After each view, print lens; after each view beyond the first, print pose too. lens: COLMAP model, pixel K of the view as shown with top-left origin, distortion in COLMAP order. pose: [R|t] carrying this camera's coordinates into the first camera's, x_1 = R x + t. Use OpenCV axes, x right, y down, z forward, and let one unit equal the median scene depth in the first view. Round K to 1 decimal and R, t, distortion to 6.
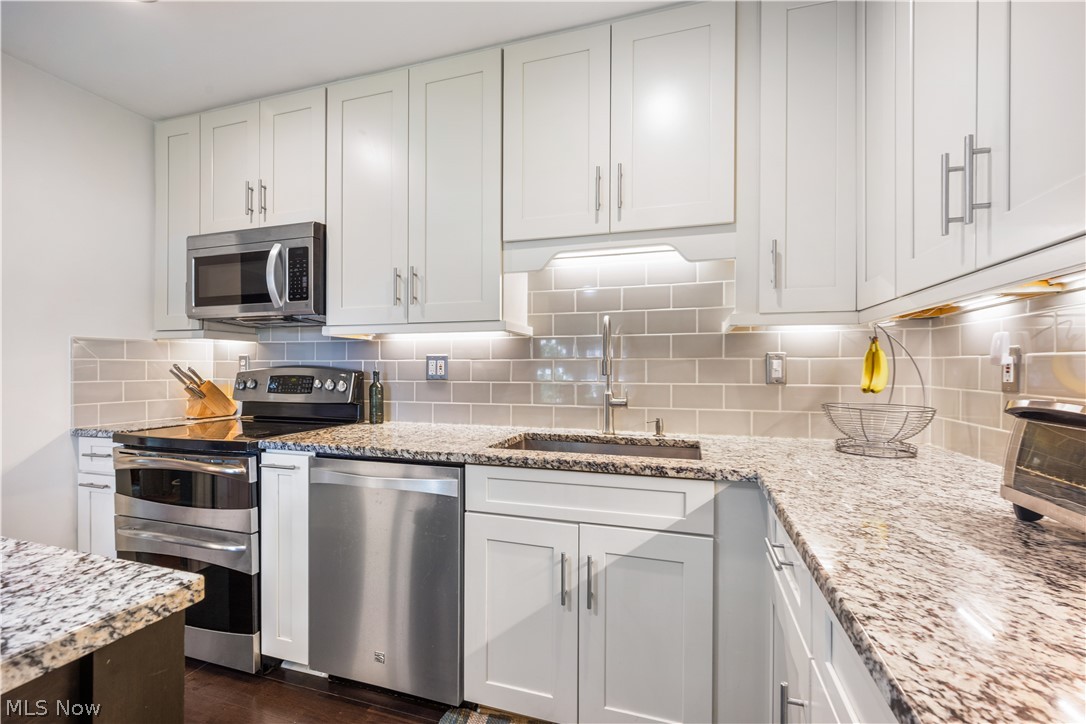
lens RADIAL K [[463.8, 0, 538.3], [0, 463.8, 368.0], [0, 0, 1]] dist [0.000610, 0.000208]
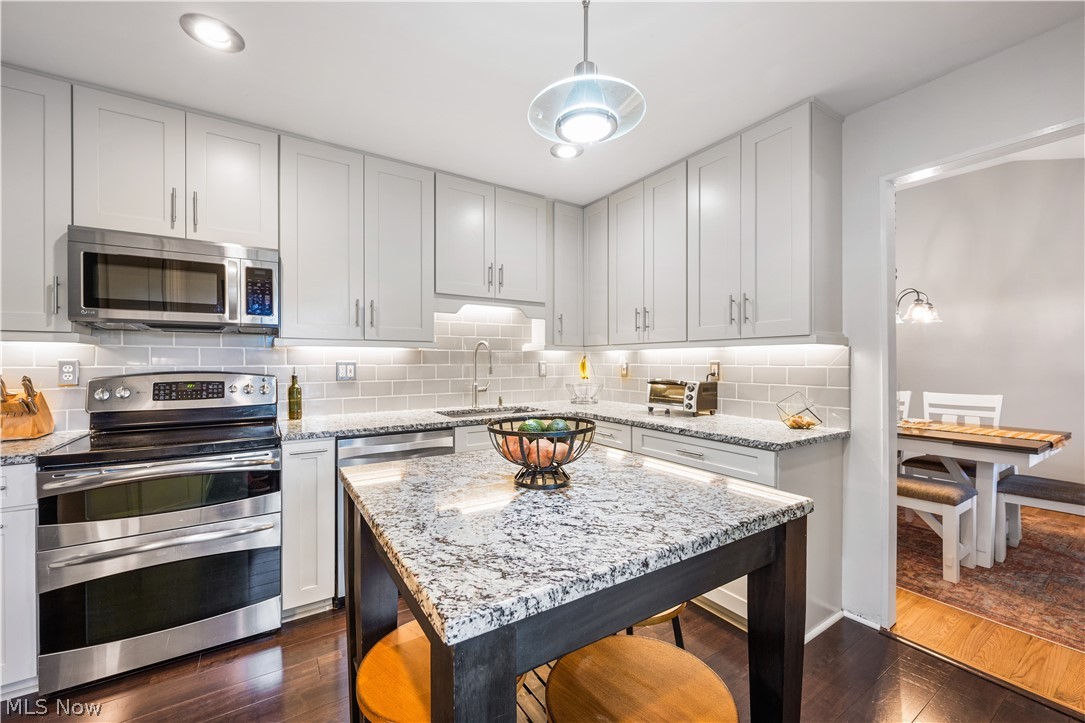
lens RADIAL K [[432.4, 0, 539.4], [0, 432.4, 361.0], [0, 0, 1]] dist [-0.000068, -0.000177]
pose [[0.631440, -0.000149, 0.775425, -0.968309], [0.002693, 0.999994, -0.002000, -0.030328], [-0.775420, 0.003351, 0.631437, -0.217639]]
